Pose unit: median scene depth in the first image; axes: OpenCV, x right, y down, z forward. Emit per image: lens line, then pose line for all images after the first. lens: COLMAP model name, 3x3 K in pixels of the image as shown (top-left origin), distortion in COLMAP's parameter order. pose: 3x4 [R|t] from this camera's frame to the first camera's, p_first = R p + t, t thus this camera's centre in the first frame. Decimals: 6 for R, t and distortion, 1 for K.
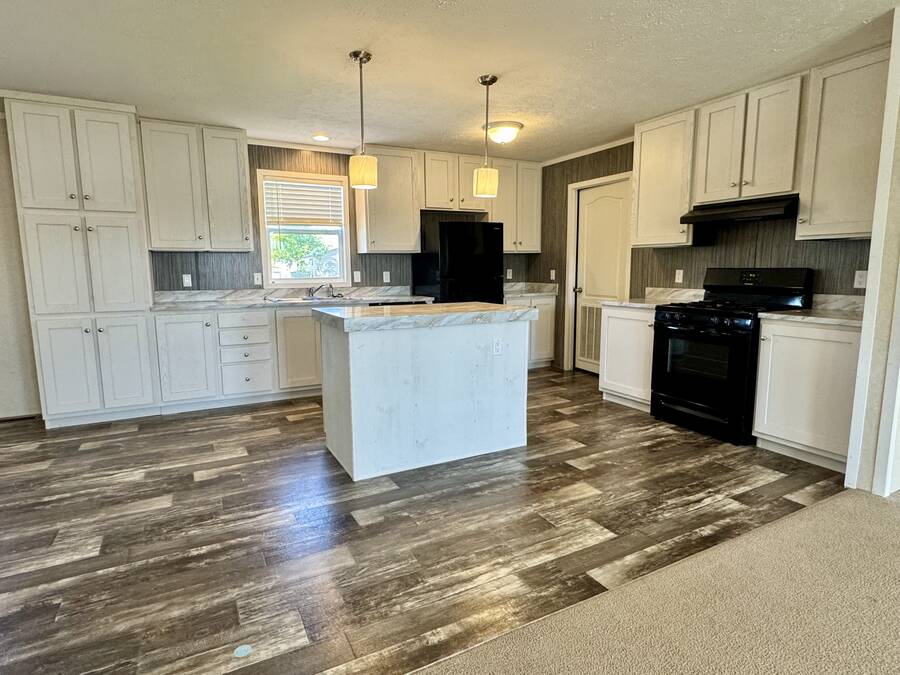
lens RADIAL K [[508.5, 0, 451.9], [0, 508.5, 338.2], [0, 0, 1]] dist [-0.000538, 0.001418]
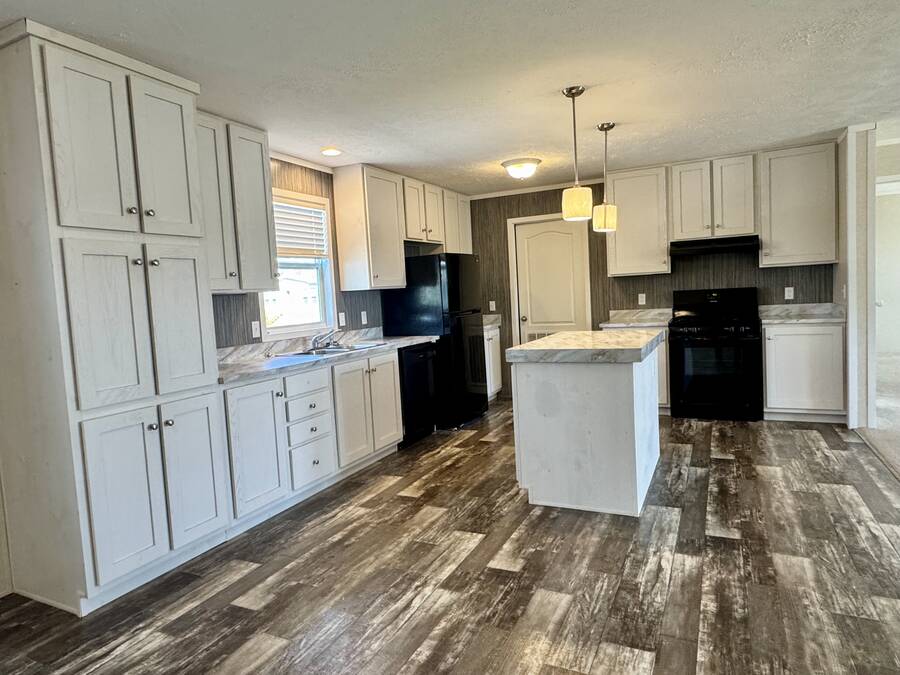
lens RADIAL K [[560.2, 0, 478.8], [0, 560.2, 331.9], [0, 0, 1]] dist [-0.002708, 0.002079]
pose [[0.797230, -0.079295, 0.598446, -0.730296], [0.131722, 0.990298, -0.044259, -0.042109], [-0.589130, 0.114113, 0.799940, 0.199919]]
